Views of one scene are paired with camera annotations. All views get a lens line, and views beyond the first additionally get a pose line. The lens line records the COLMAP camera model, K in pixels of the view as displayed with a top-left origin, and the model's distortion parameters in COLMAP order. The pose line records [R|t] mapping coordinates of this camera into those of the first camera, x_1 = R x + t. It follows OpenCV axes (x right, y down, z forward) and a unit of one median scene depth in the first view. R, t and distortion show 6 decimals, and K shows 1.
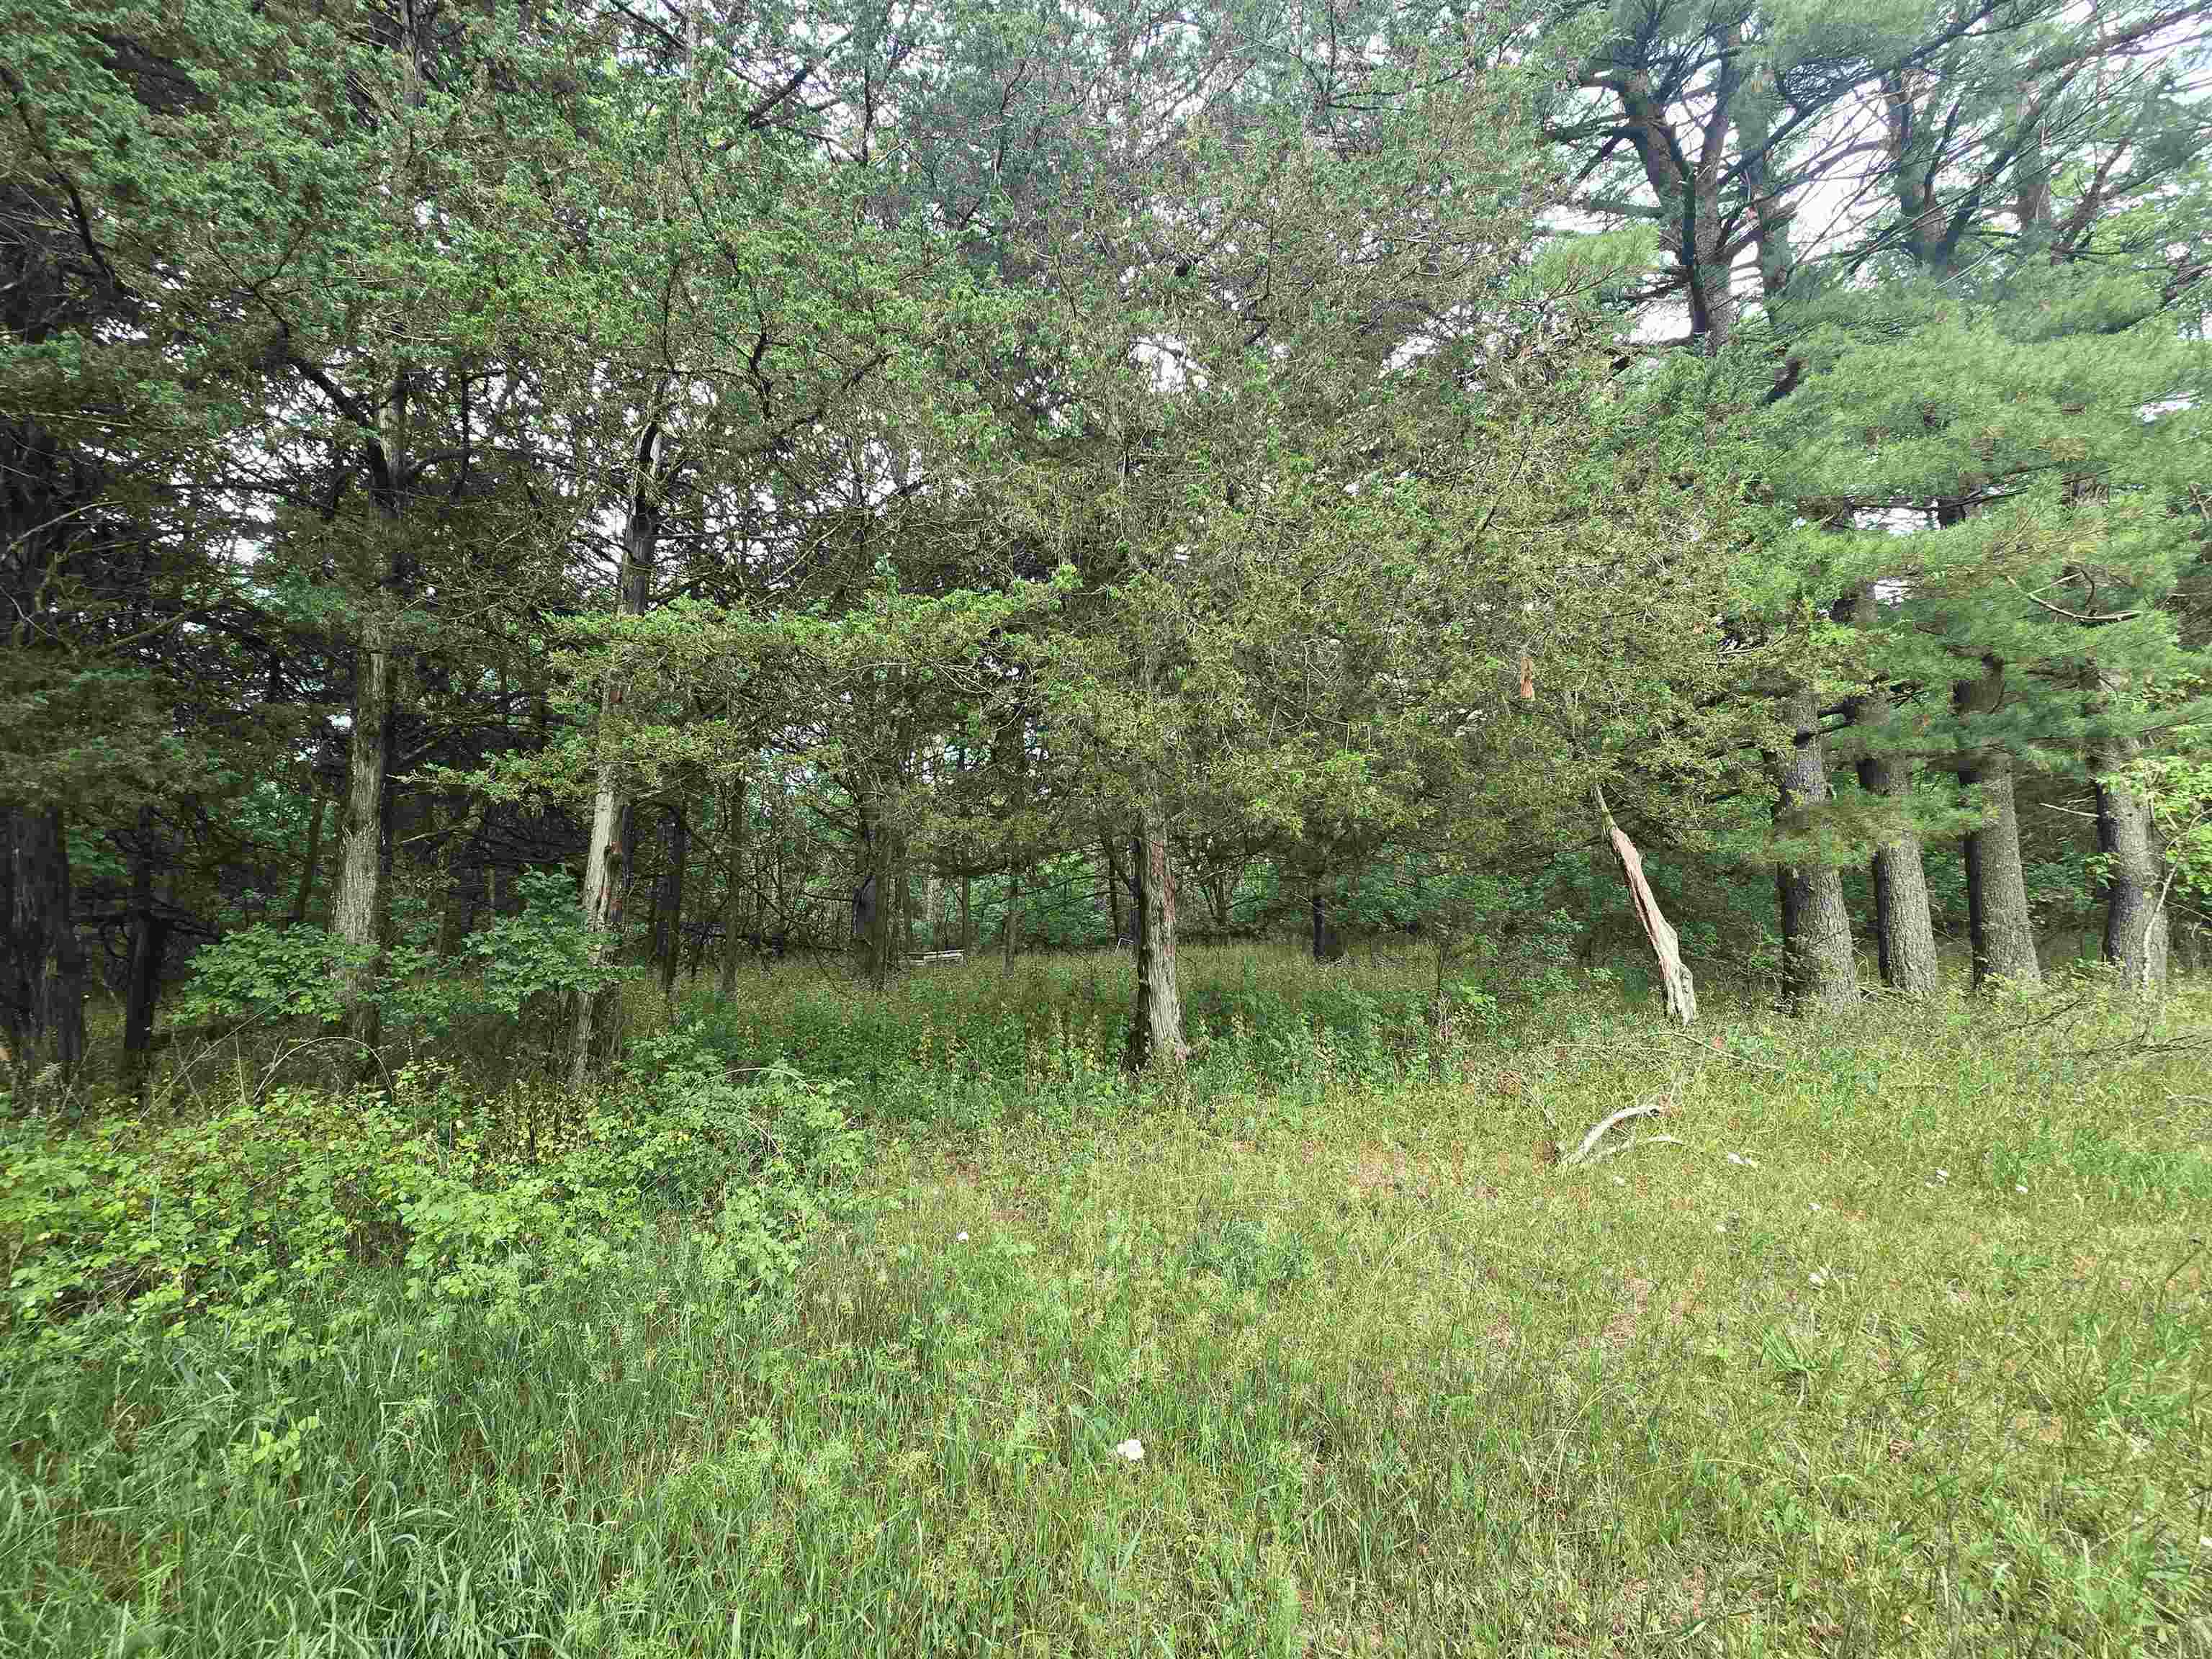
lens RADIAL K [[883.1, 0, 1067.9], [0, 883.1, 813.4], [0, 0, 1]] dist [0.000771, 0.000655]
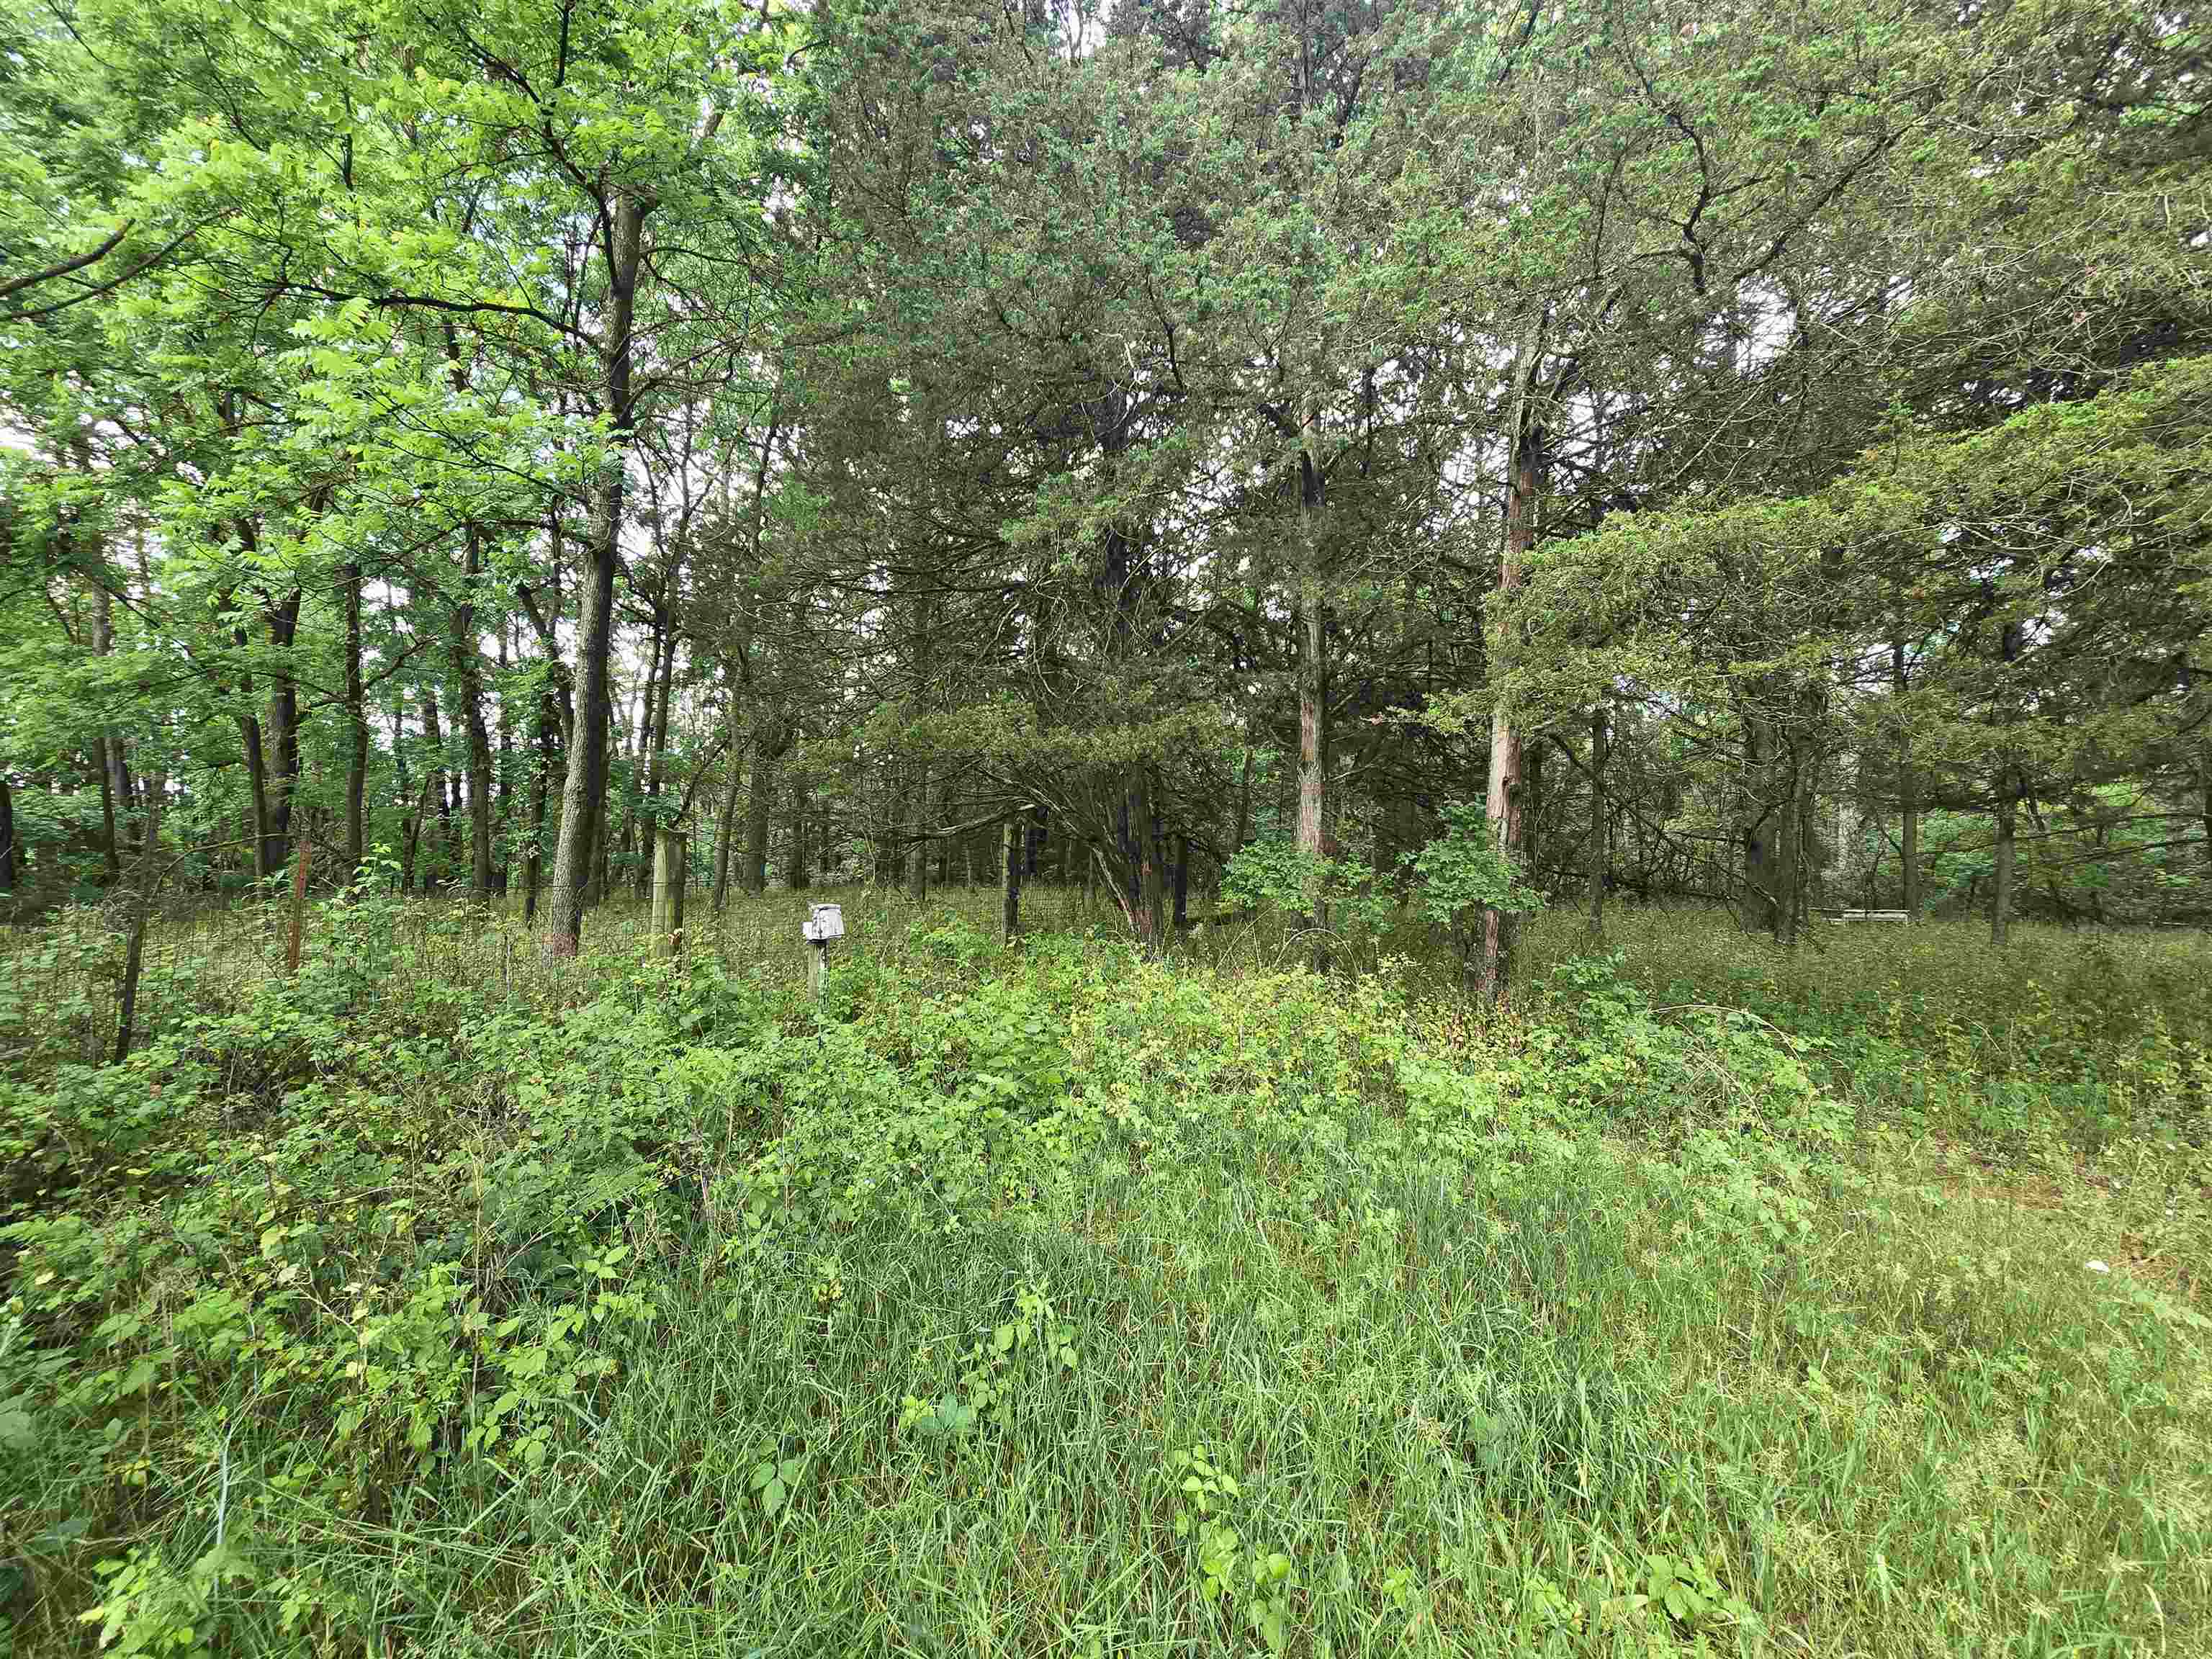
lens RADIAL K [[883.1, 0, 1067.9], [0, 883.1, 813.4], [0, 0, 1]] dist [0.000771, 0.000655]
pose [[0.673293, -0.002108, -0.739373, -0.115084], [0.048099, 0.998003, 0.040955, 0.014645], [0.737809, -0.063138, 0.672050, -0.101999]]
